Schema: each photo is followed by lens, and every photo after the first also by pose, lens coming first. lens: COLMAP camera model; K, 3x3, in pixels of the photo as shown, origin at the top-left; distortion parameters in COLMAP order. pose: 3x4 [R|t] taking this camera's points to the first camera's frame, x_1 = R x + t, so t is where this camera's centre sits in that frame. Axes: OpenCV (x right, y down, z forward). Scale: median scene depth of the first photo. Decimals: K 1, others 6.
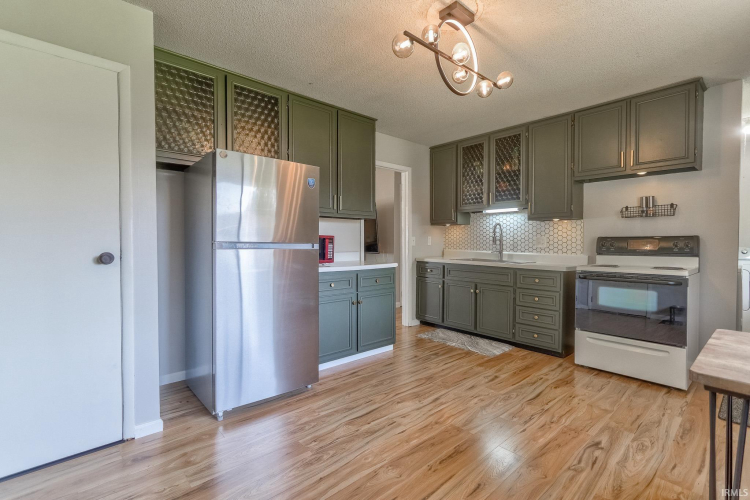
lens RADIAL K [[345.6, 0, 372.8], [0, 345.6, 246.5], [0, 0, 1]] dist [-0.004344, 0.001608]
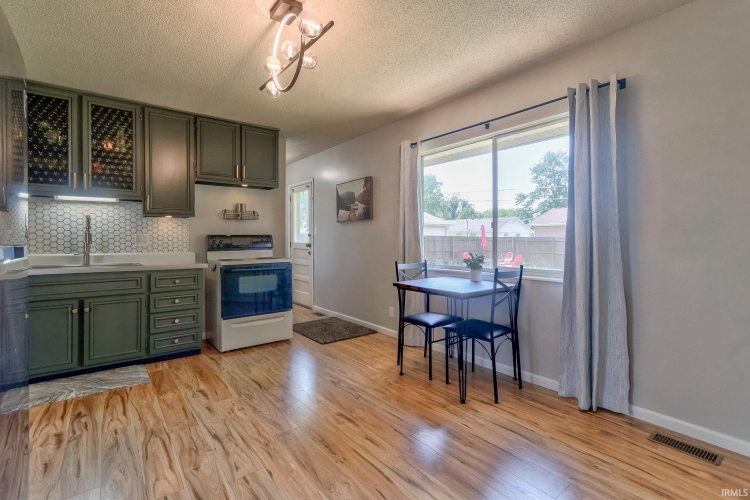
lens RADIAL K [[345.6, 0, 370.2], [0, 345.6, 234.9], [0, 0, 1]] dist [-0.004344, 0.001608]
pose [[0.070773, 0.007439, 0.997465, -0.461490], [0.018040, 0.999799, -0.008737, -0.010065], [-0.997329, 0.018612, 0.070625, 0.447554]]
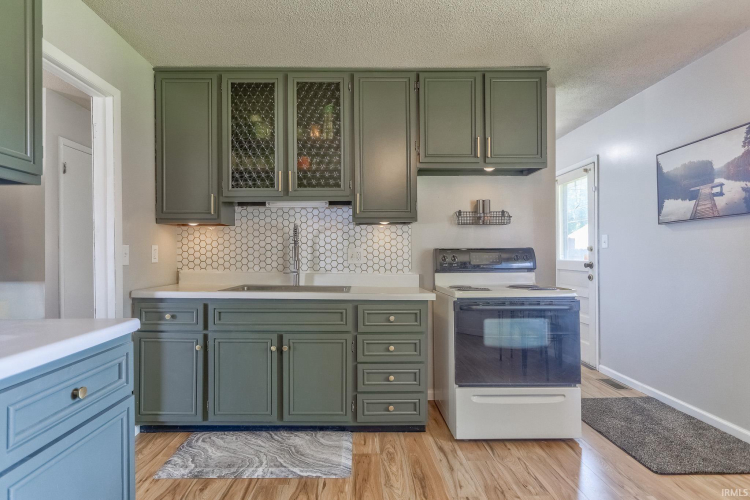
lens RADIAL K [[381.0, 0, 358.7], [0, 381.0, 252.1], [0, 0, 1]] dist [0.016280, 0.001226]
pose [[0.660326, 0.002524, 0.750975, -0.086574], [0.014128, 0.999776, -0.015783, -0.010699], [-0.750846, 0.021032, 0.660142, 0.644637]]
